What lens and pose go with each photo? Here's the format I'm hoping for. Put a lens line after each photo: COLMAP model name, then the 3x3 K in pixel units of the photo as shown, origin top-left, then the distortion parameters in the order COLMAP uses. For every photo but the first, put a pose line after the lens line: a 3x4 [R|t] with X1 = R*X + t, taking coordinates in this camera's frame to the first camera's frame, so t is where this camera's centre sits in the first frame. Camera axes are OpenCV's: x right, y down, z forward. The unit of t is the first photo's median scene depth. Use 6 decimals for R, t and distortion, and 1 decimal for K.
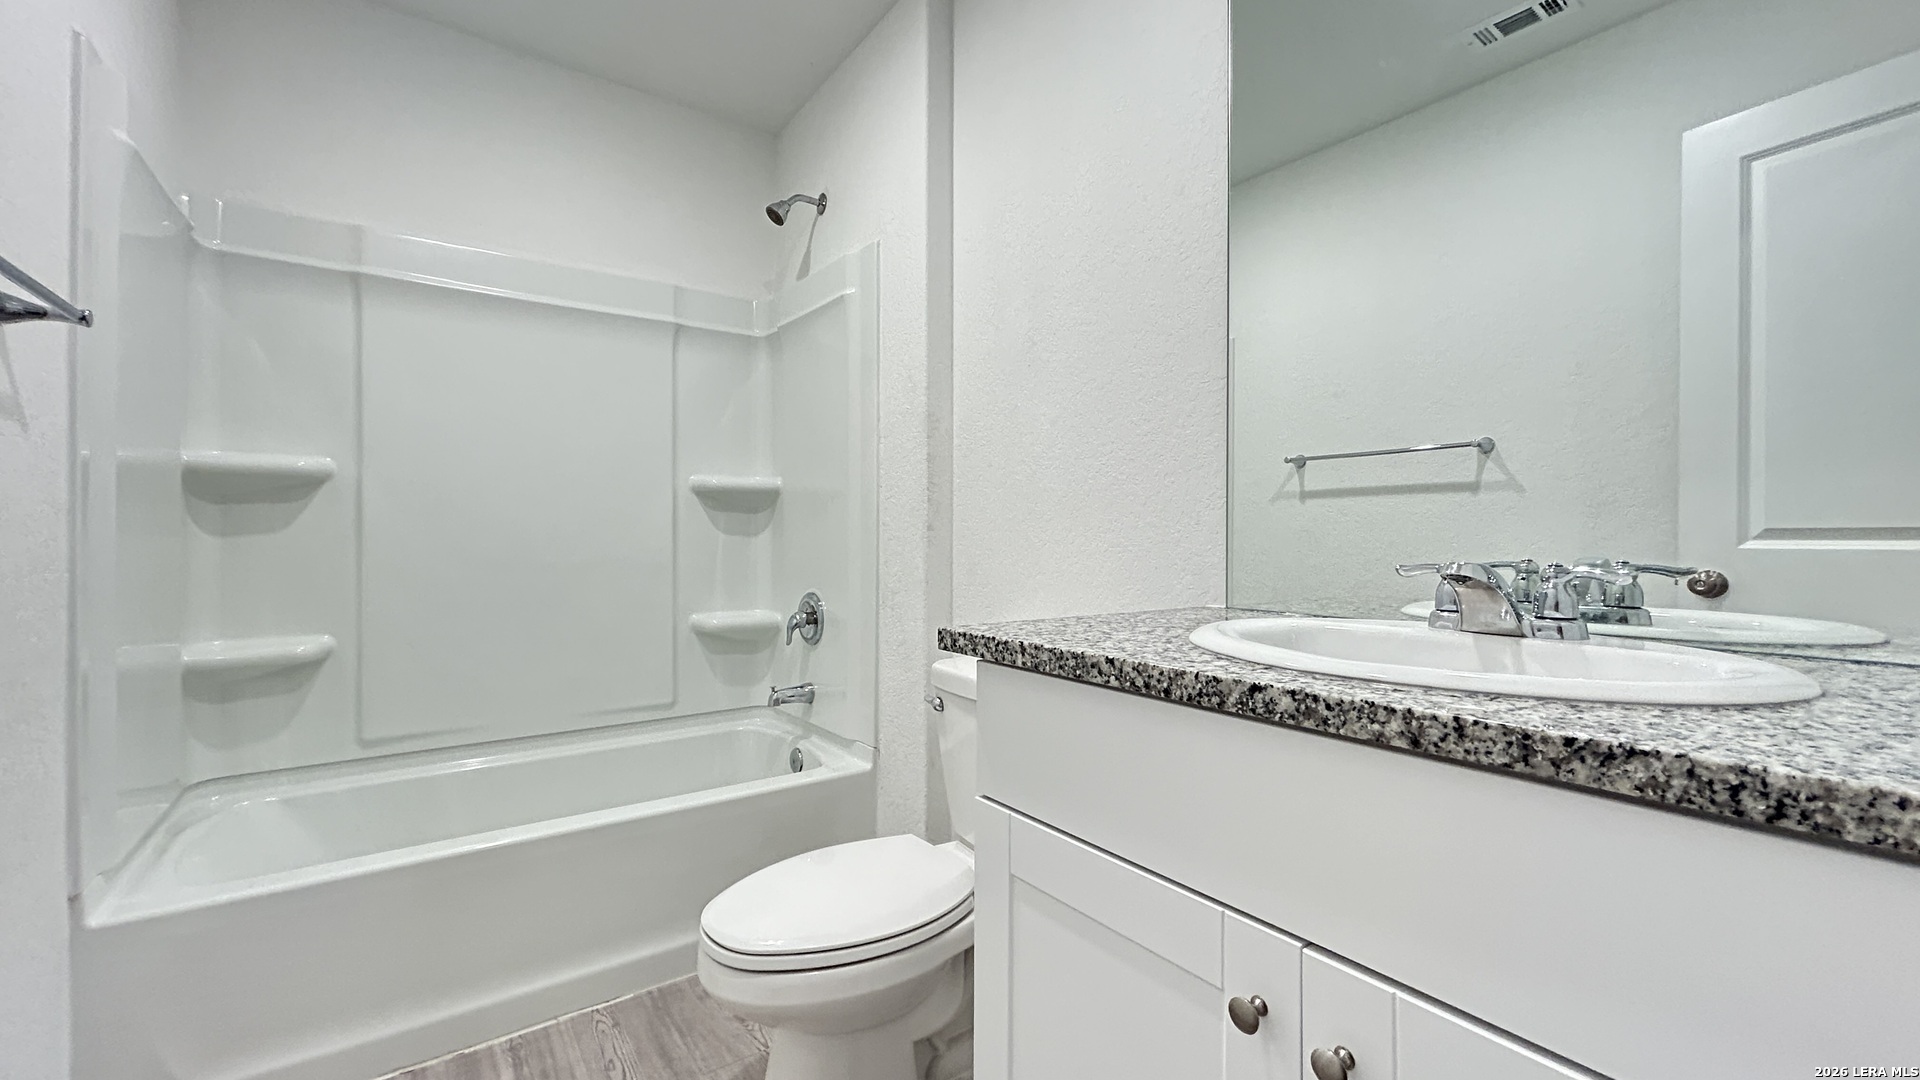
lens RADIAL K [[771.9, 0, 962.3], [0, 771.9, 537.2], [0, 0, 1]] dist [0.000256, 0.000115]
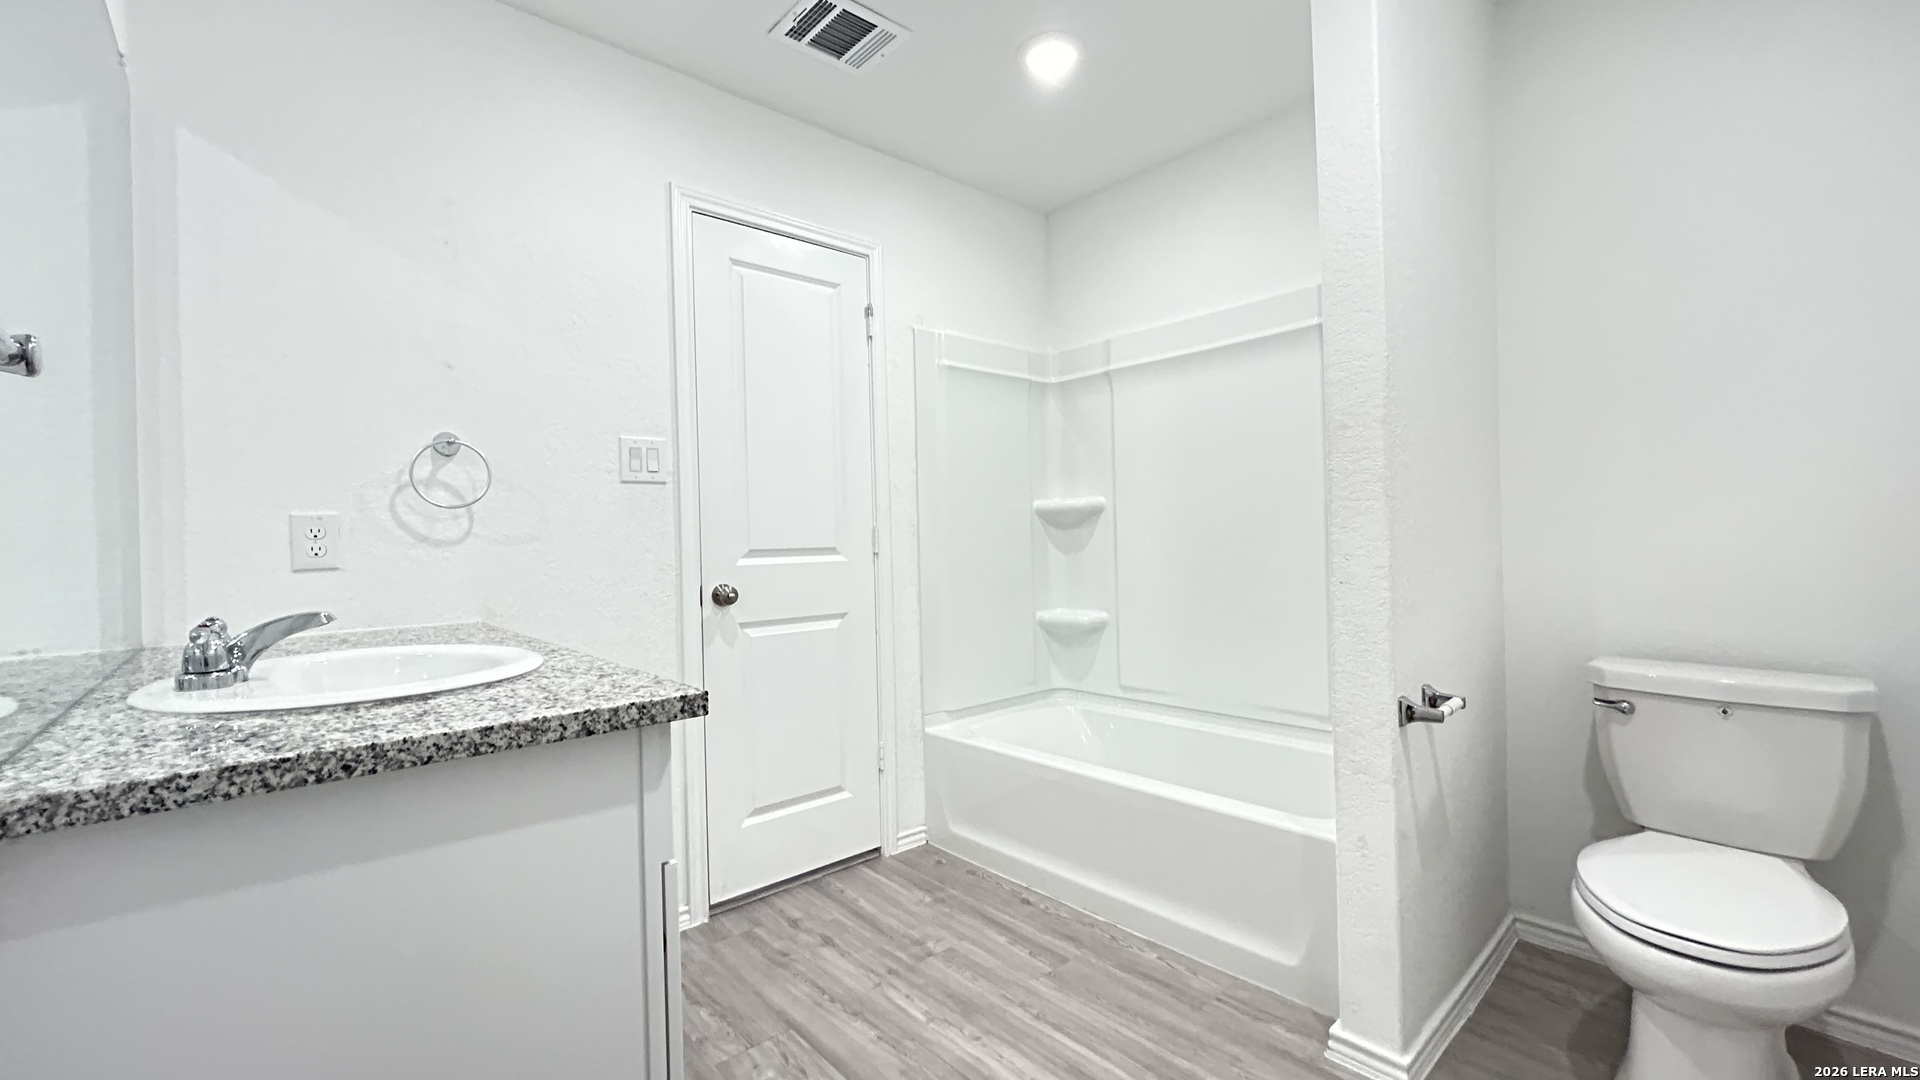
lens RADIAL K [[771.9, 0, 962.3], [0, 771.9, 537.2], [0, 0, 1]] dist [0.000256, 0.000115]
pose [[0.117851, -0.016621, -0.992892, 0.692094], [0.020836, 0.999681, -0.014262, -0.004894], [0.992813, -0.019007, 0.118160, 0.563499]]
